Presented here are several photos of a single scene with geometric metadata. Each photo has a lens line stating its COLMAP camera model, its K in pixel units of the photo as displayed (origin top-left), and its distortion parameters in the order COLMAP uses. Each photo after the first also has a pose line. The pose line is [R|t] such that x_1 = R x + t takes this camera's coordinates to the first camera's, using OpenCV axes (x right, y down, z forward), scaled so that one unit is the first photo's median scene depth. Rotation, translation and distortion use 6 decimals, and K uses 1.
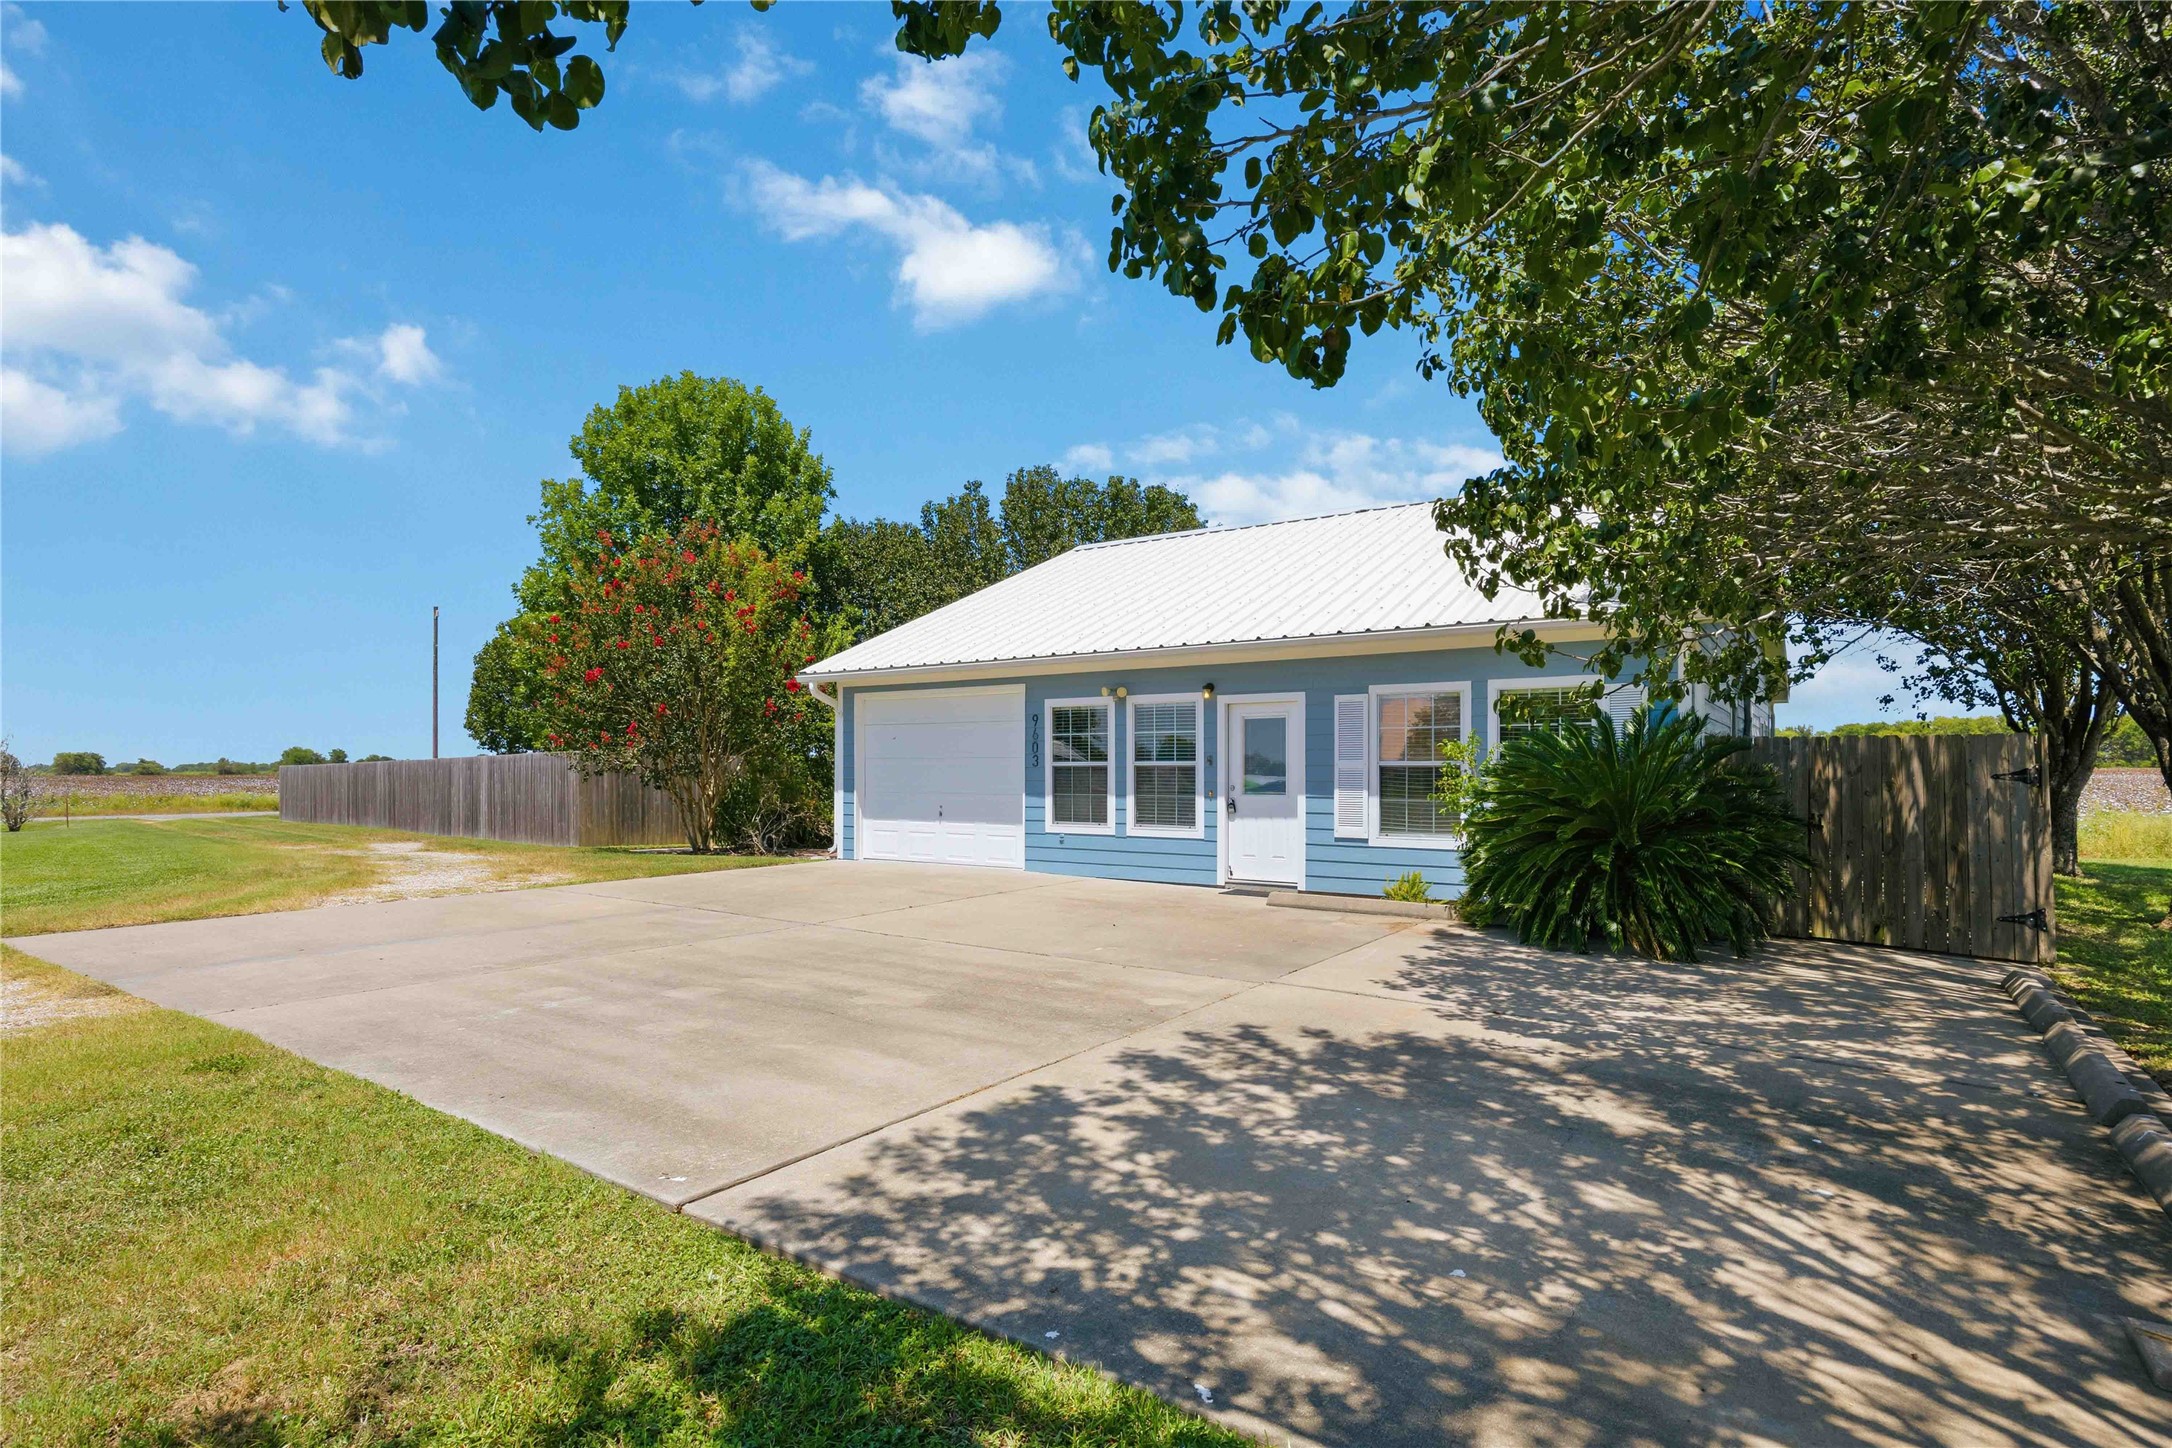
lens RADIAL K [[1141.5, 0, 1084.8], [0, 1141.5, 739.0], [0, 0, 1]] dist [-0.000687, -0.000149]
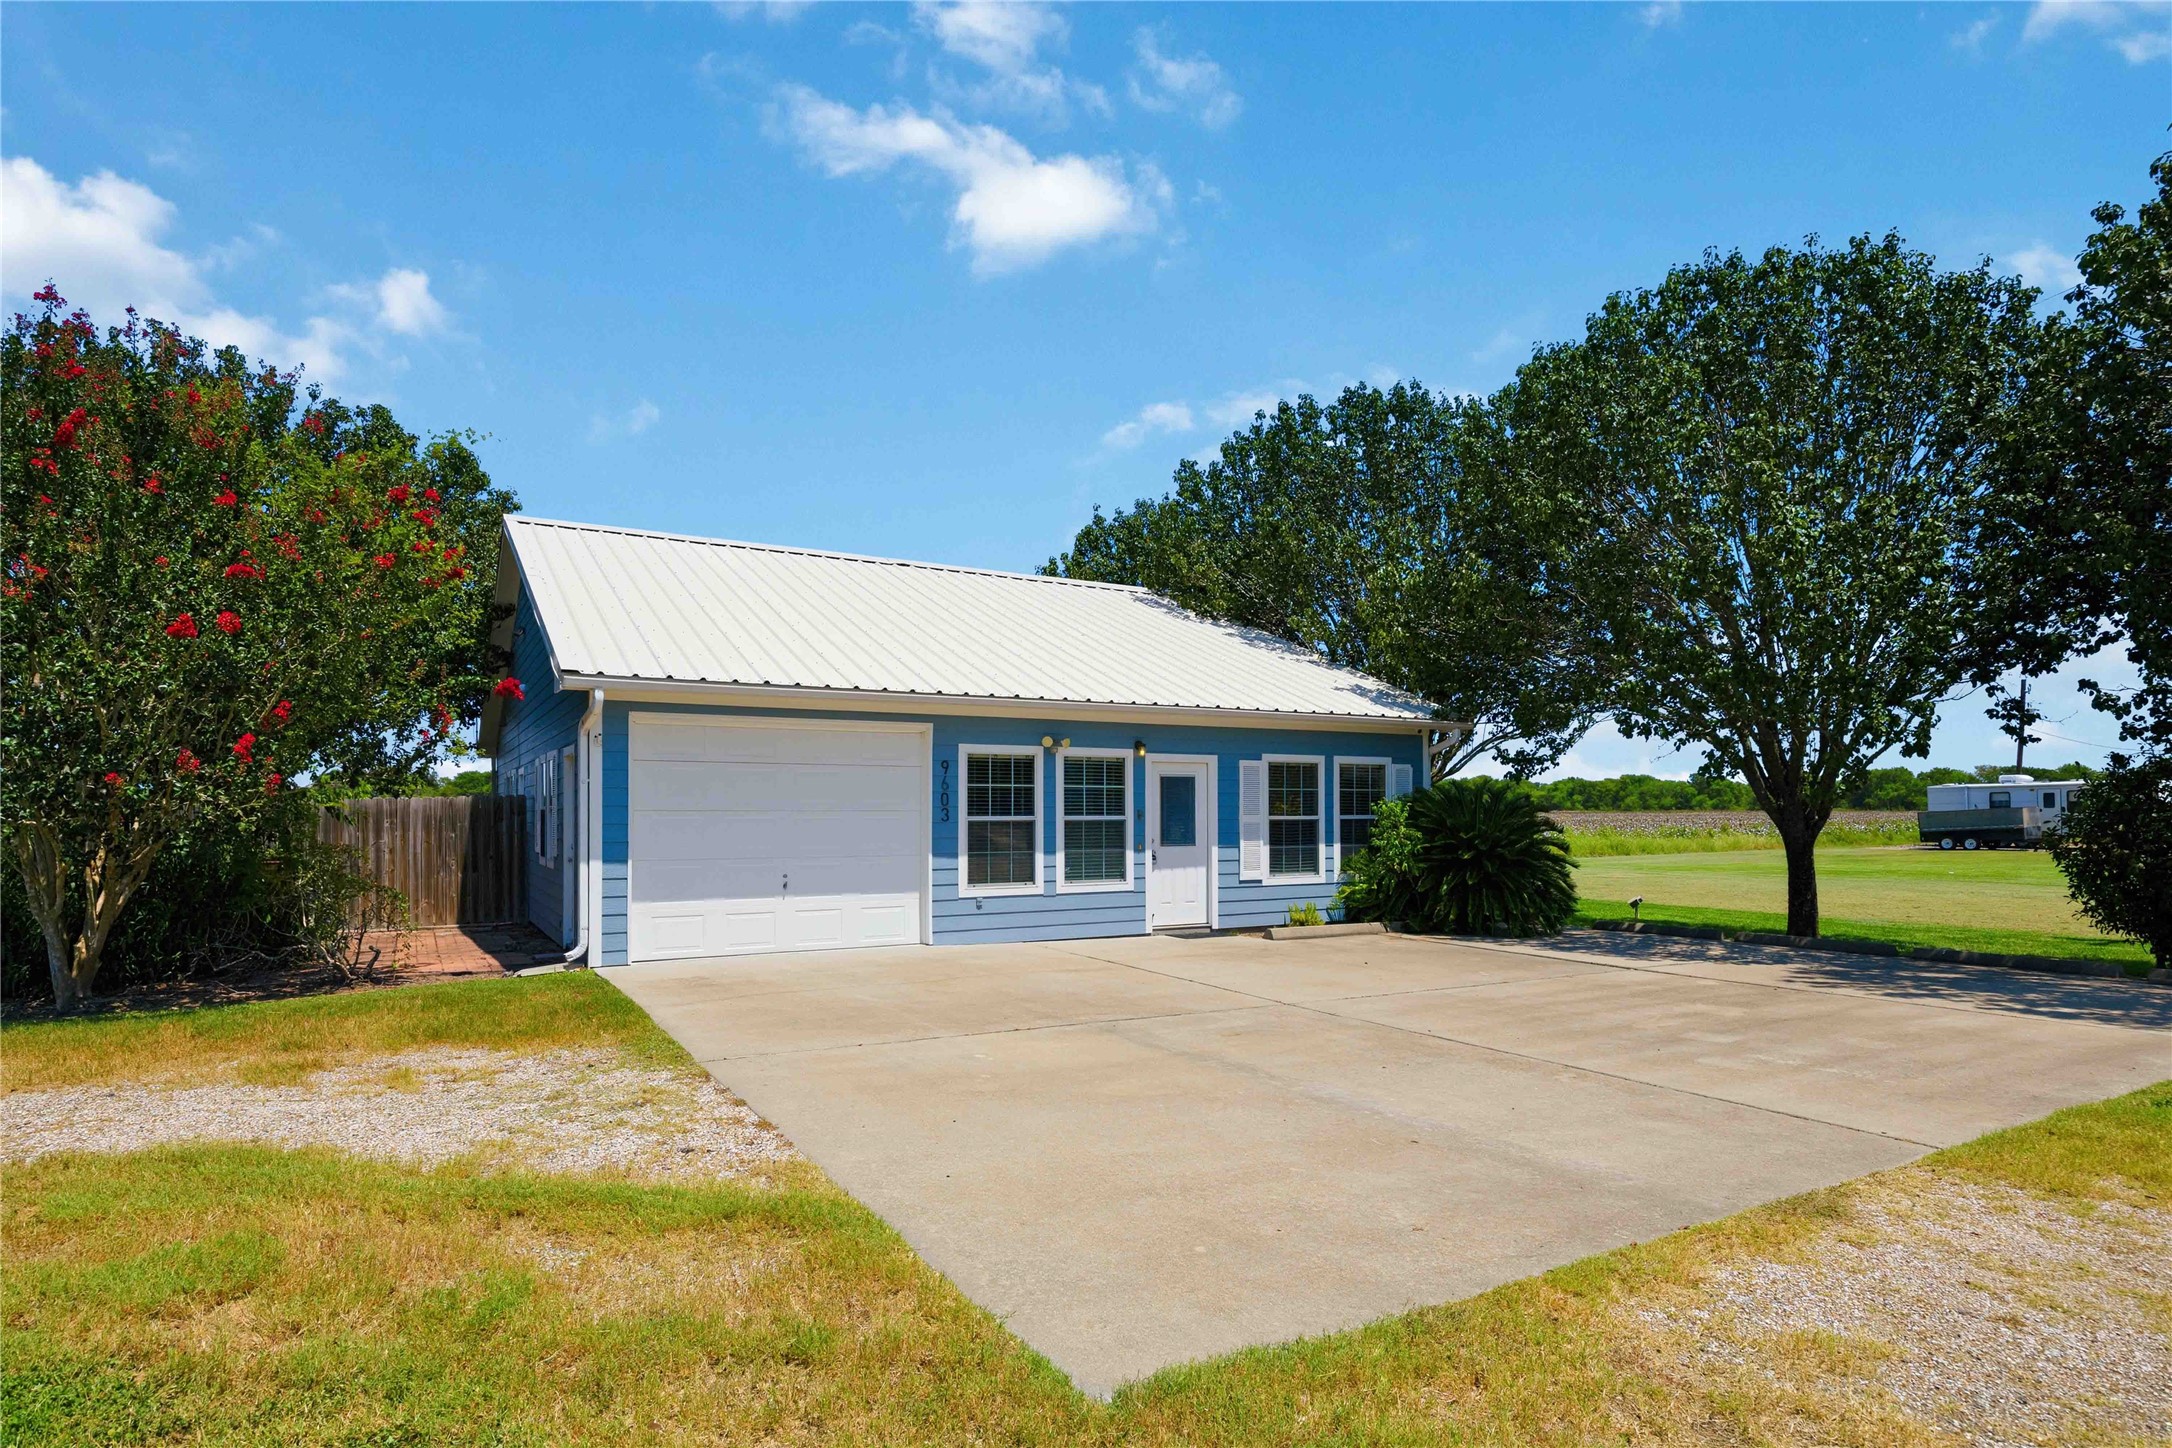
lens RADIAL K [[1167.1, 0, 1093.7], [0, 1167.1, 777.0], [0, 0, 1]] dist [-0.002545, -0.000111]
pose [[0.416321, 0.023811, 0.908906, -0.862953], [-0.026384, 0.999552, -0.014100, 0.000171], [-0.908835, -0.018111, 0.416763, 0.583448]]
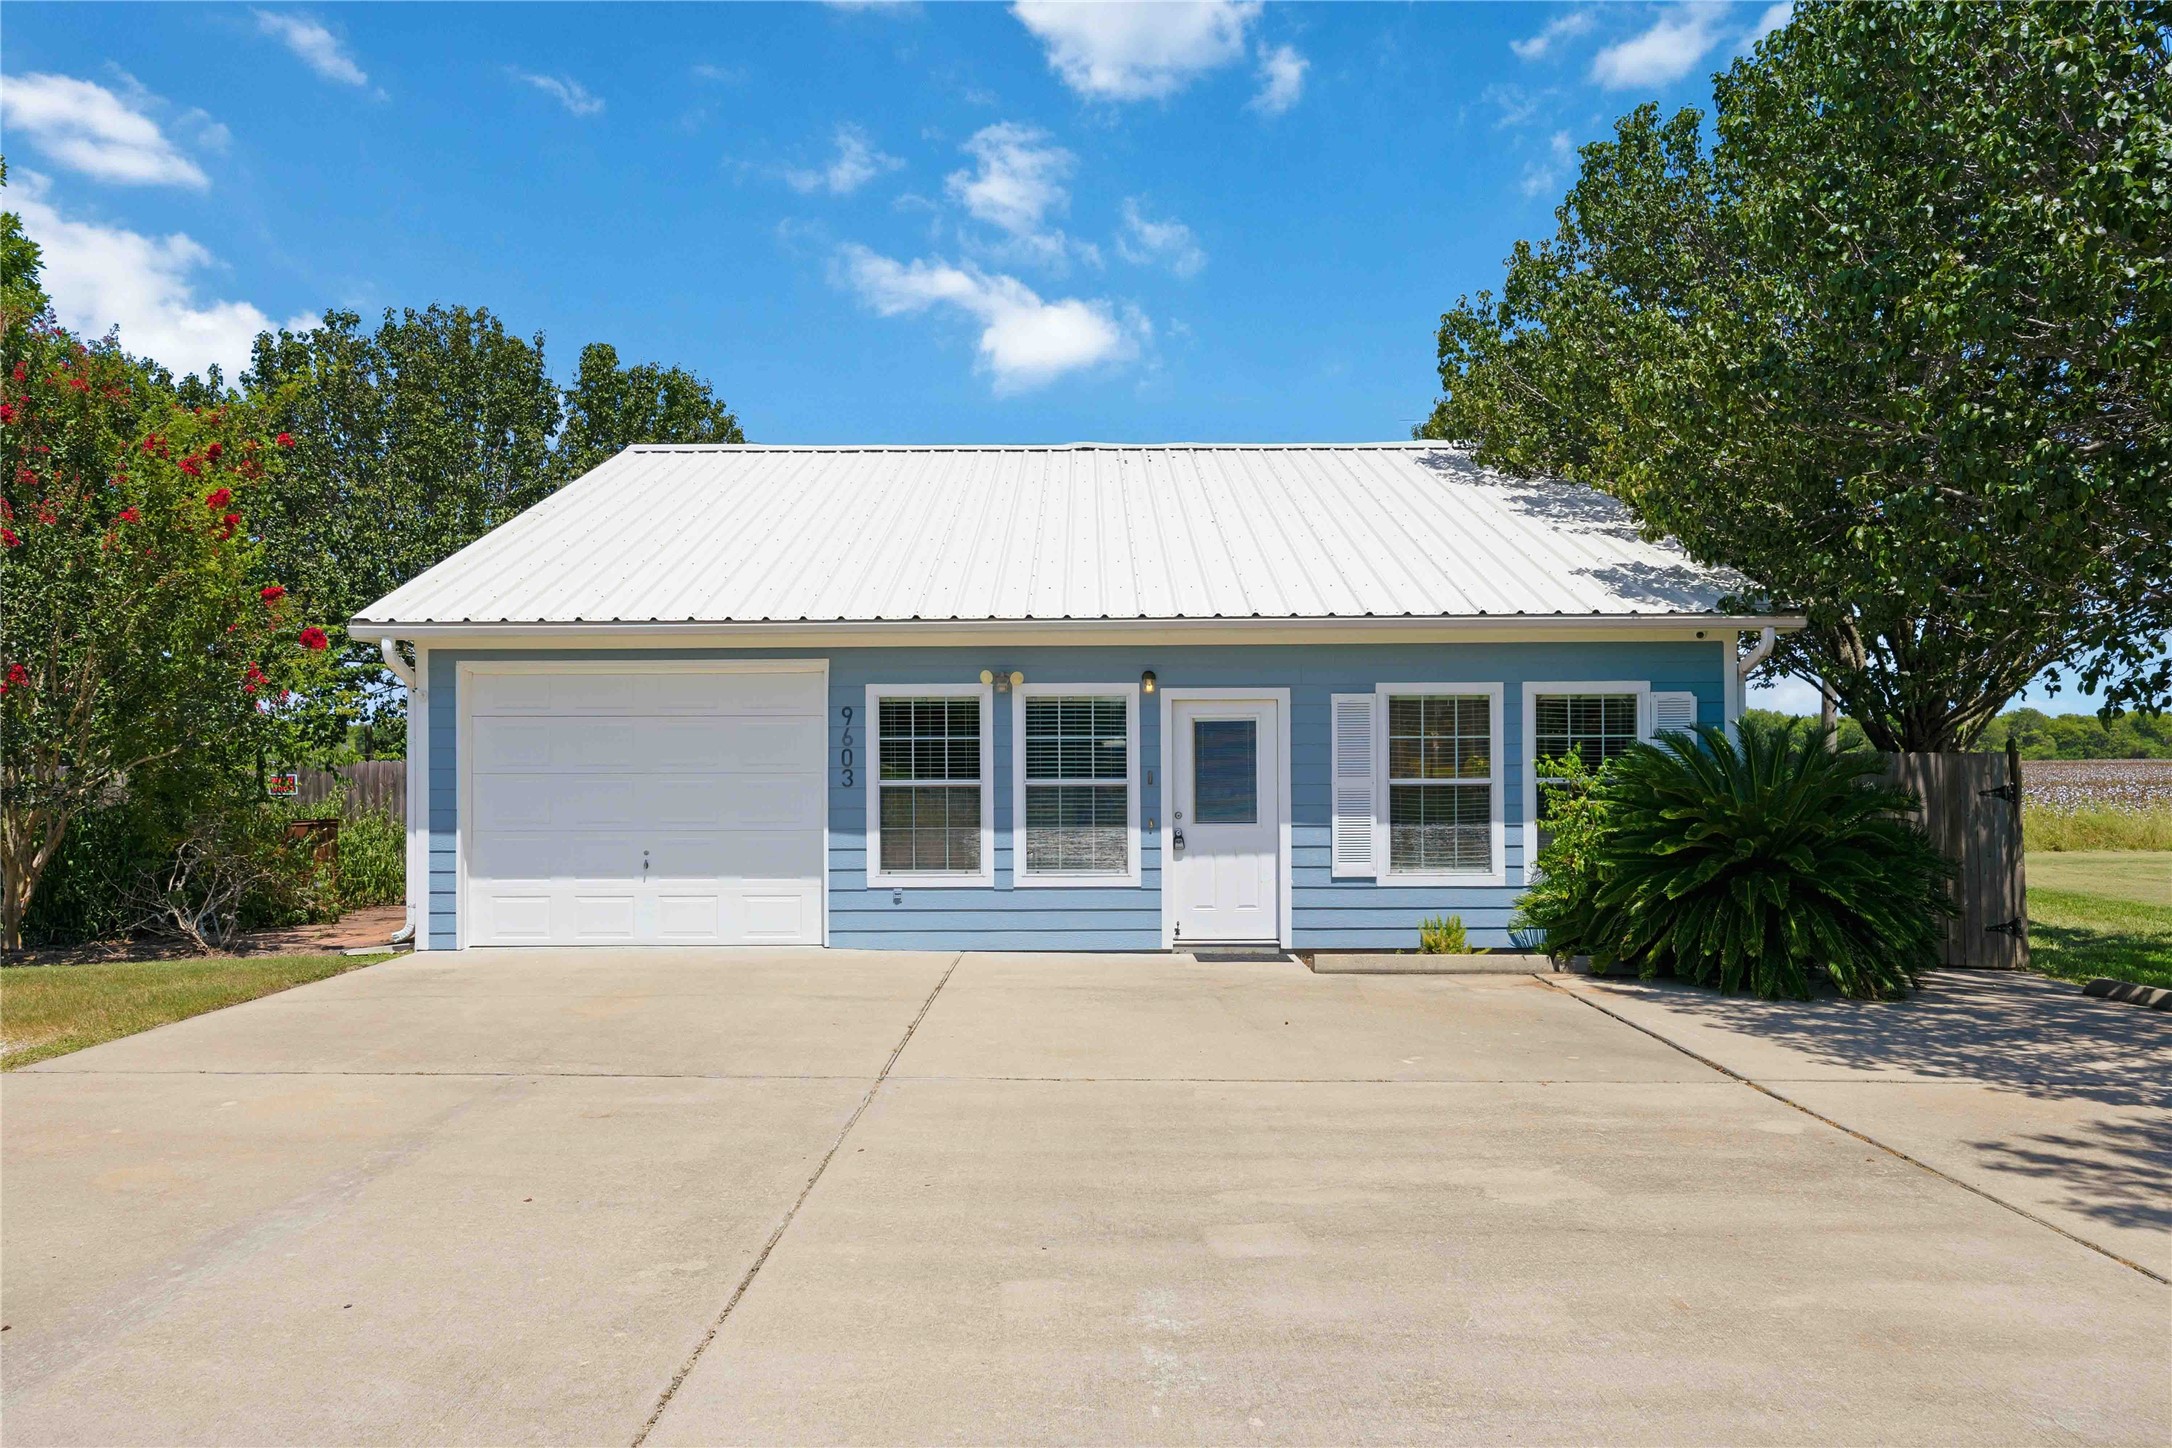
lens RADIAL K [[1444.4, 0, 1083.0], [0, 1444.4, 735.2], [0, 0, 1]] dist [-0.007749, 0.001936]
pose [[0.821561, 0.008669, 0.570055, -0.439421], [-0.011349, 0.999935, 0.001149, -0.008543], [-0.570008, -0.007414, 0.821606, 0.267598]]
